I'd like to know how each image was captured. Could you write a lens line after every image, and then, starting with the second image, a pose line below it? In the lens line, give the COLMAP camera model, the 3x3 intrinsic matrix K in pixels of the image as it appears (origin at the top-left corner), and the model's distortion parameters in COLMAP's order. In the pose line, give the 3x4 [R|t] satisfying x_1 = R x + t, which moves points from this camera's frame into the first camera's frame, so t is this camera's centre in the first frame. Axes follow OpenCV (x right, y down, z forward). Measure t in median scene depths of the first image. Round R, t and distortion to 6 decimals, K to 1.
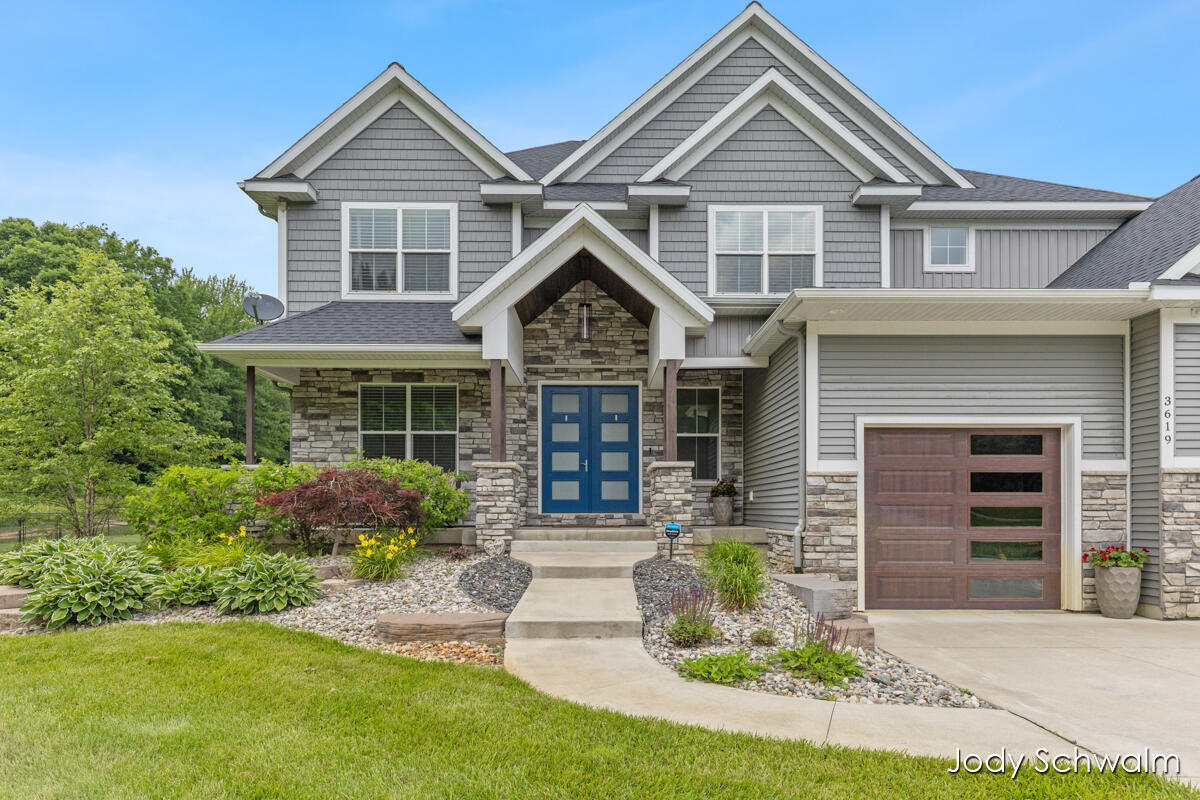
lens RADIAL K [[734.7, 0, 588.3], [0, 734.7, 499.9], [0, 0, 1]] dist [0.014410, 0.000978]
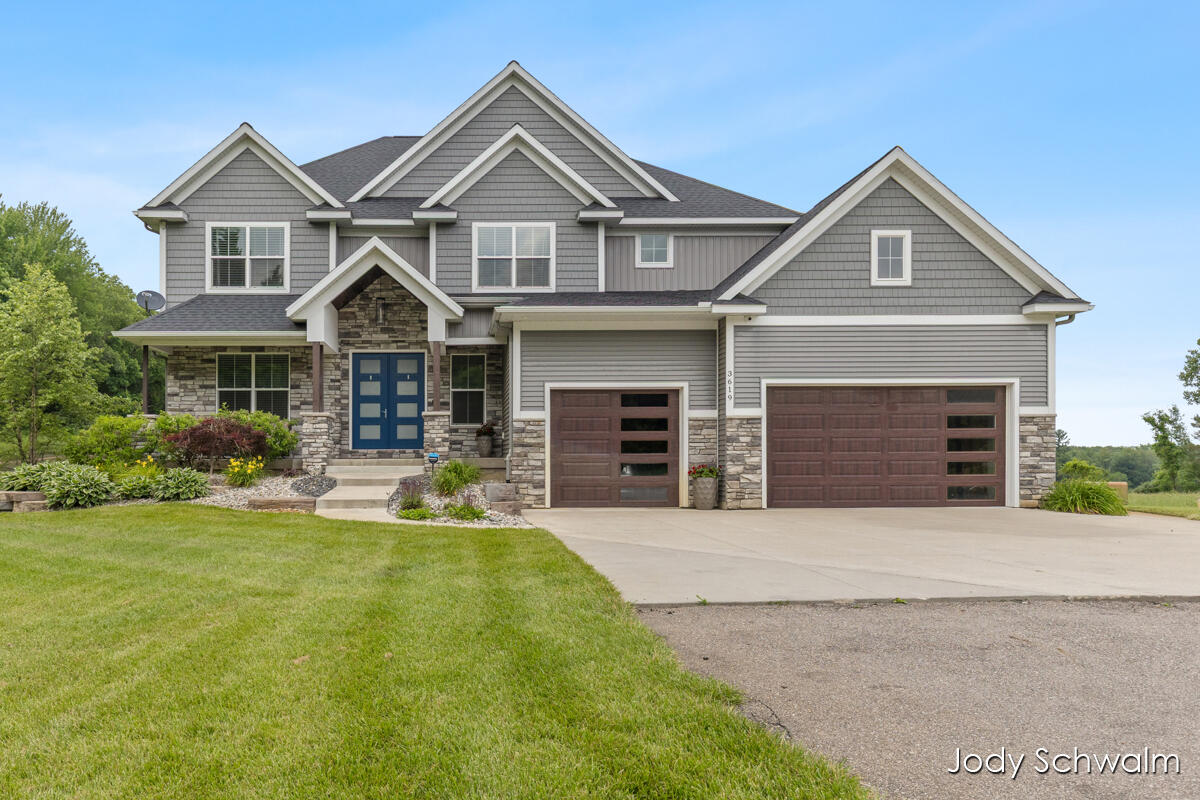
lens RADIAL K [[911.4, 0, 422.5], [0, 911.4, 436.7], [0, 0, 1]] dist [0.009363, 0.008714]
pose [[0.999573, -0.003381, -0.029023, 0.120382], [0.003039, 0.999926, -0.011810, 0.016995], [0.029061, 0.011717, 0.999509, -0.700246]]
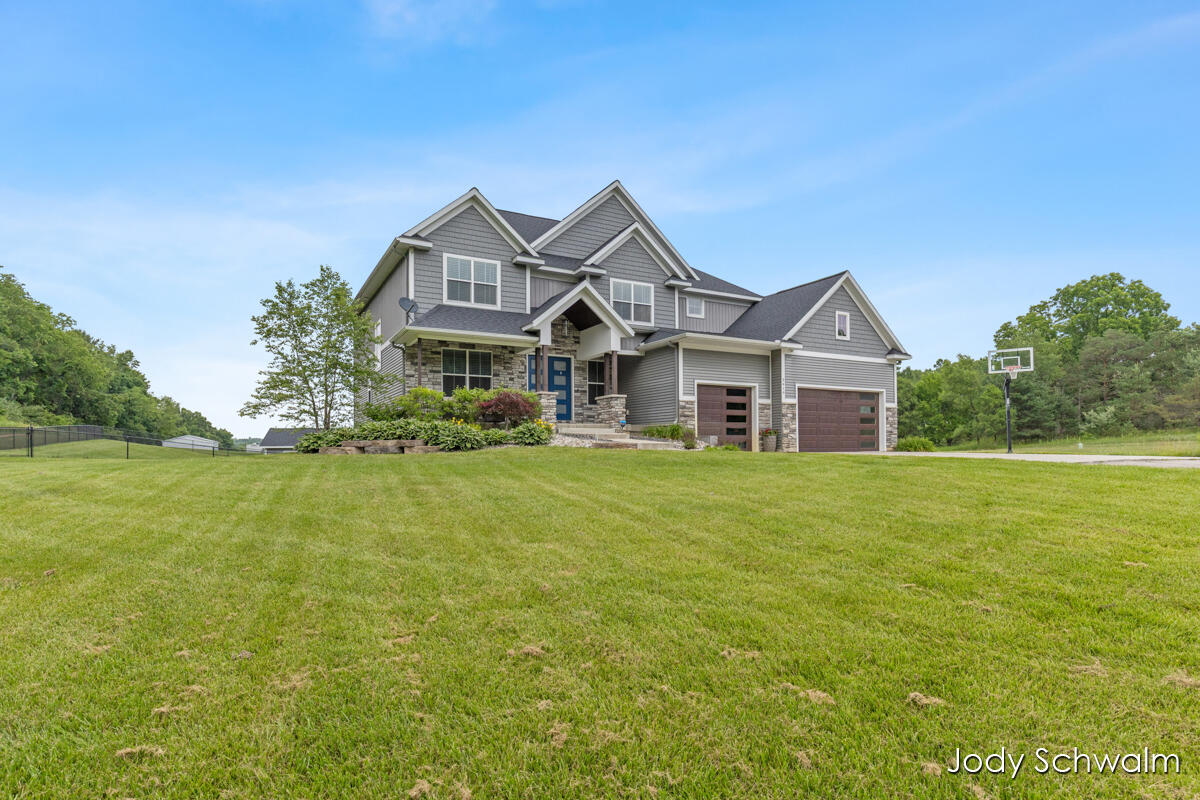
lens RADIAL K [[645.5, 0, 567.6], [0, 645.5, 433.6], [0, 0, 1]] dist [0.001045, 0.001210]
pose [[0.891806, 0.010216, 0.452303, -0.818237], [-0.005729, 0.999920, -0.011287, 0.082159], [-0.452382, 0.007475, 0.891793, -0.647181]]
